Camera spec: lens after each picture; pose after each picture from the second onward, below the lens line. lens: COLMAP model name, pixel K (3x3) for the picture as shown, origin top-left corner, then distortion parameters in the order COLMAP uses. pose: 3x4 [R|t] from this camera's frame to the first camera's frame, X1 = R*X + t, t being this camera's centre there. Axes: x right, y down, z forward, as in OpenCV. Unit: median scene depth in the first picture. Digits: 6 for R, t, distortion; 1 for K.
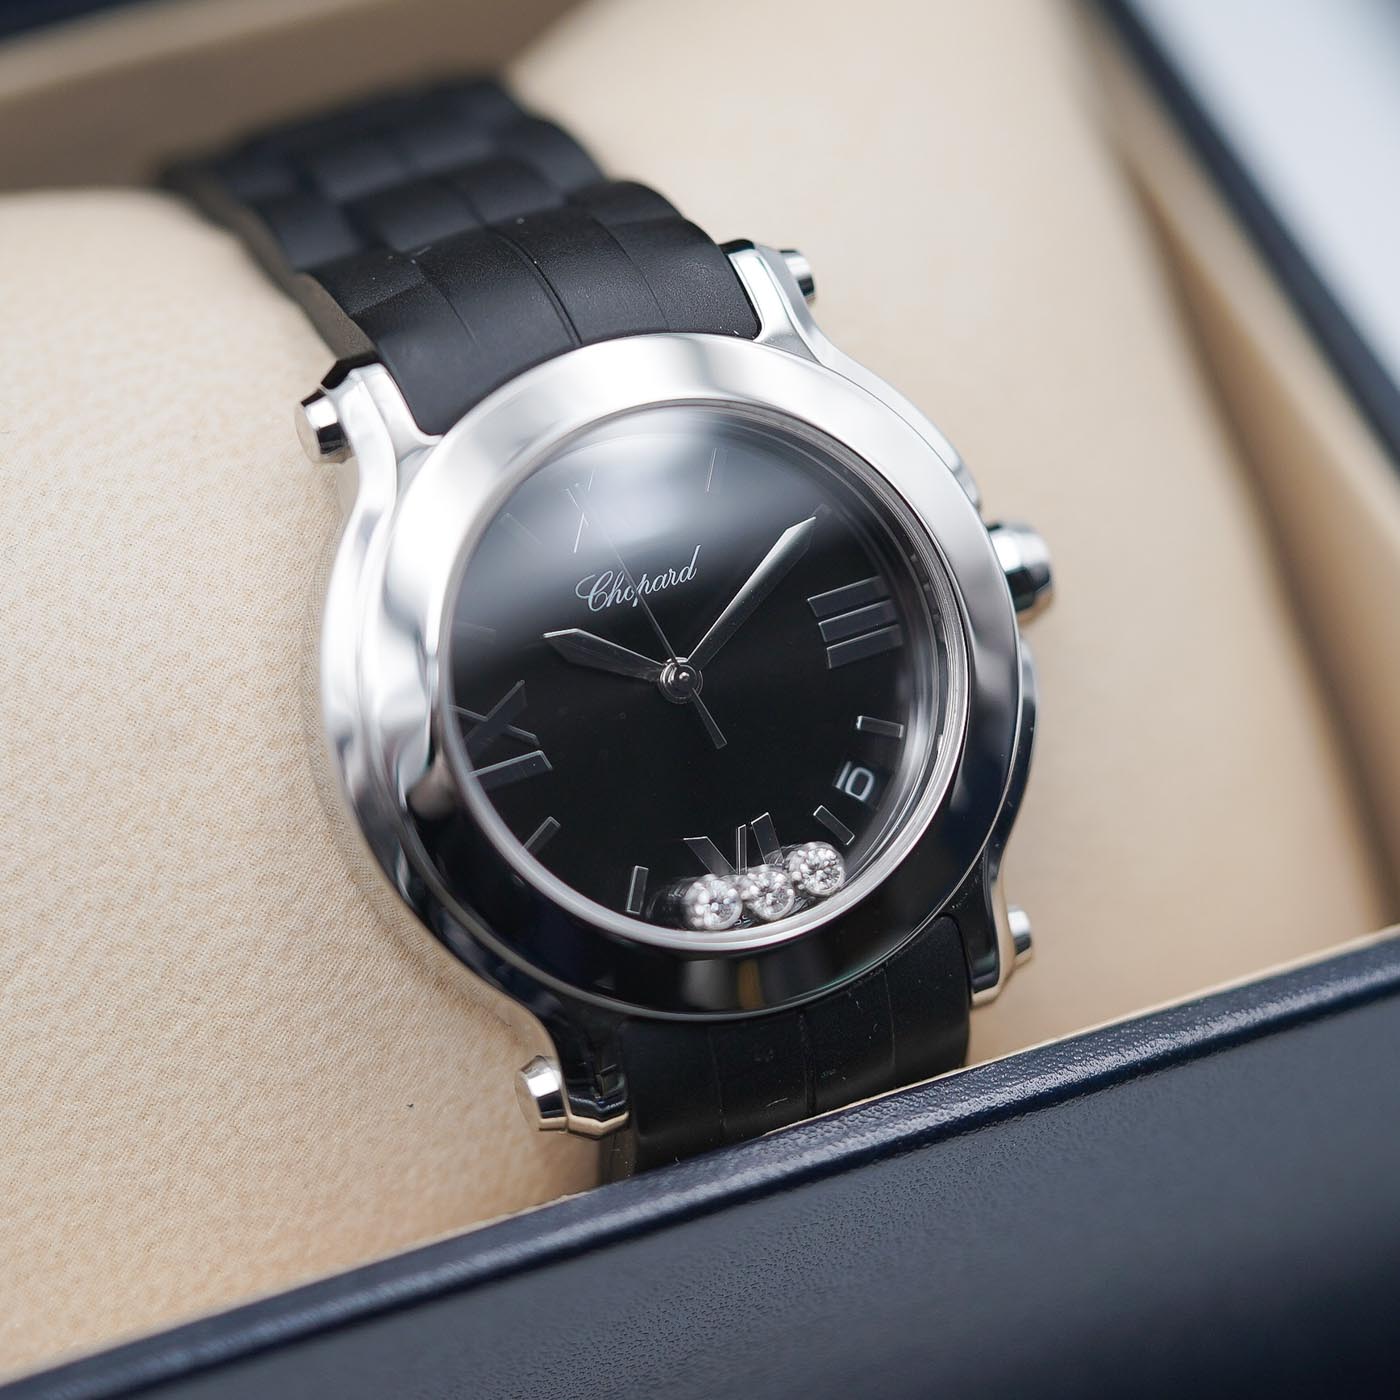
lens RADIAL K [[8186.1, 0, 700.0], [0, 8186.1, 700.0], [0, 0, 1]] dist [-0.362613, 3.239980]
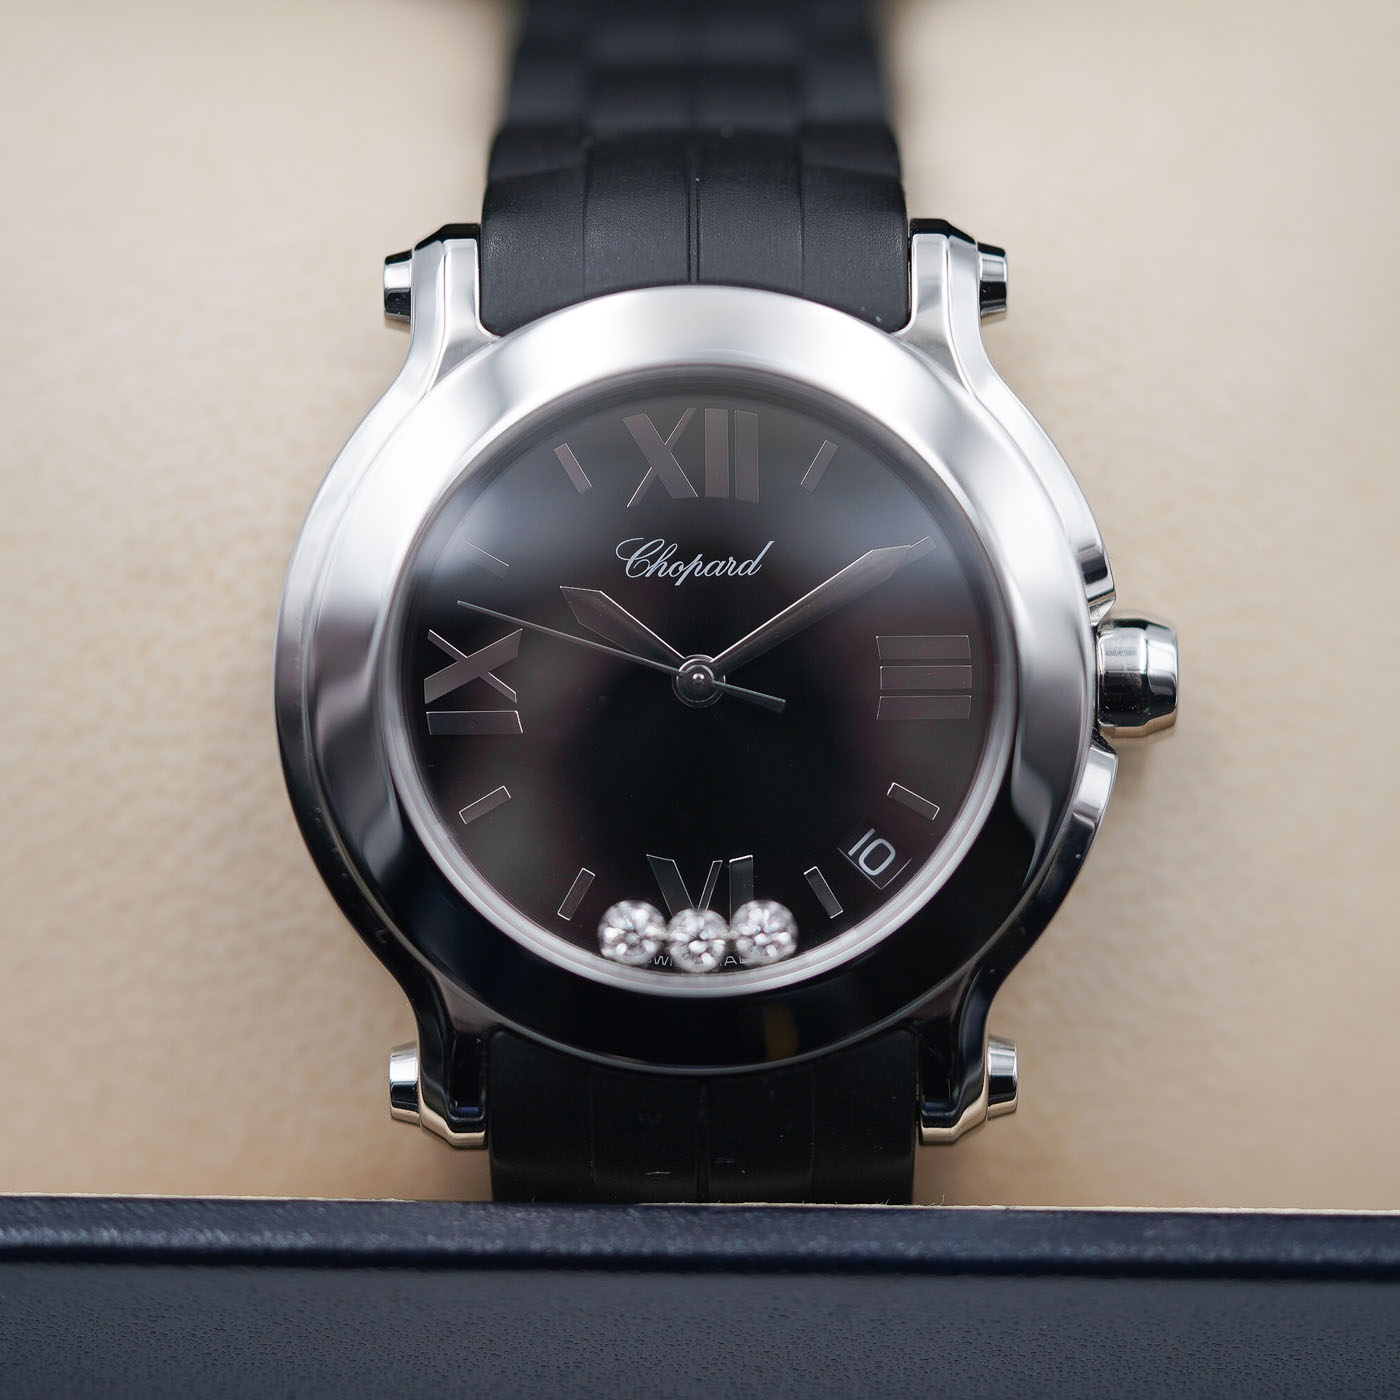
lens RADIAL K [[8186.1, 0, 700.0], [0, 8186.1, 700.0], [0, 0, 1]] dist [-0.362613, 3.239980]
pose [[0.910409, 0.293645, -0.291423, 0.253027], [-0.287090, 0.955624, 0.066039, -0.058243], [0.297883, 0.023542, 0.954312, 0.163366]]
